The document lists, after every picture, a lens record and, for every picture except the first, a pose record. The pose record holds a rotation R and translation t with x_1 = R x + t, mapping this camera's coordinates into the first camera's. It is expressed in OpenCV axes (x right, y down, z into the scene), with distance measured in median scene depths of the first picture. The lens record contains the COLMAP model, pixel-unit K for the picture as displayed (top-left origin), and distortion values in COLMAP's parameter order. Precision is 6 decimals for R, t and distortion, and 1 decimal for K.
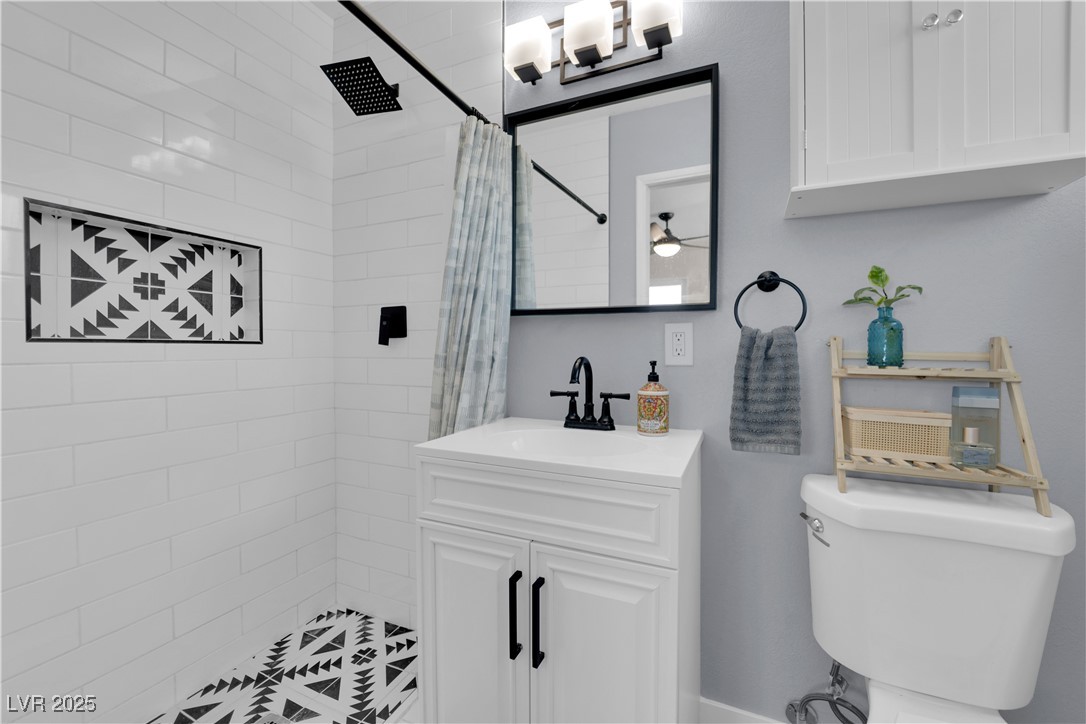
lens RADIAL K [[439.9, 0, 546.4], [0, 439.9, 355.7], [0, 0, 1]] dist [0.000161, -0.001003]
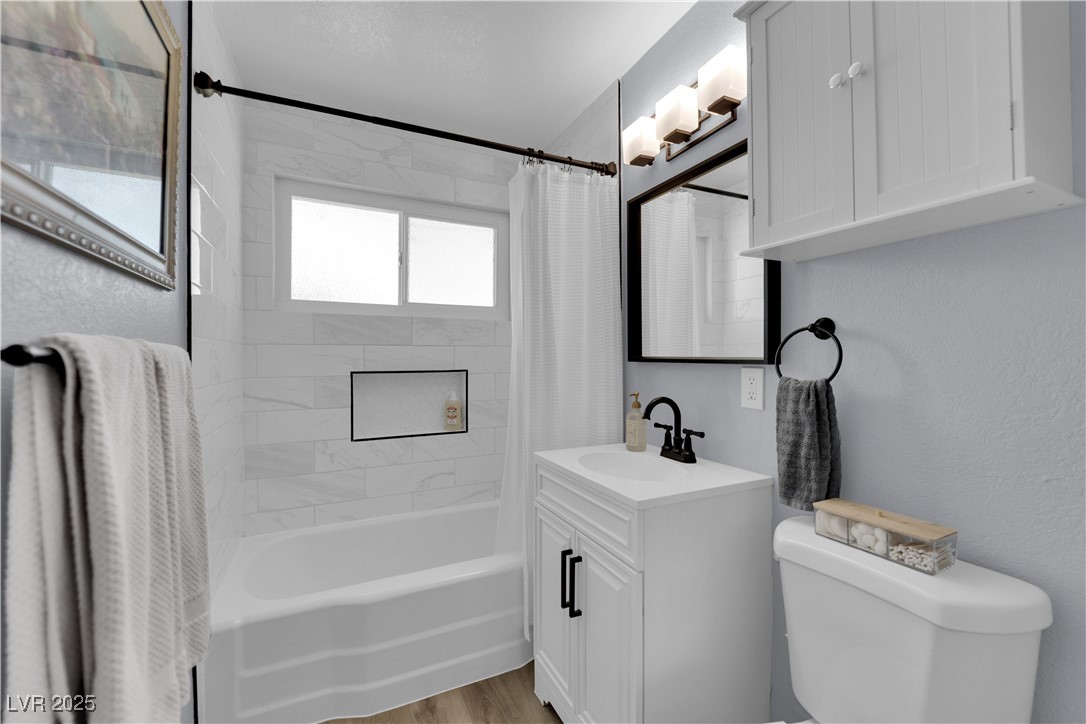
lens RADIAL K [[439.9, 0, 538.9], [0, 439.9, 366.1], [0, 0, 1]] dist [0.000161, -0.001003]
pose [[0.754340, 0.001868, -0.656482, 0.589154], [-0.007574, 0.999954, -0.005858, -0.068220], [0.656441, 0.009391, 0.754319, -0.108720]]
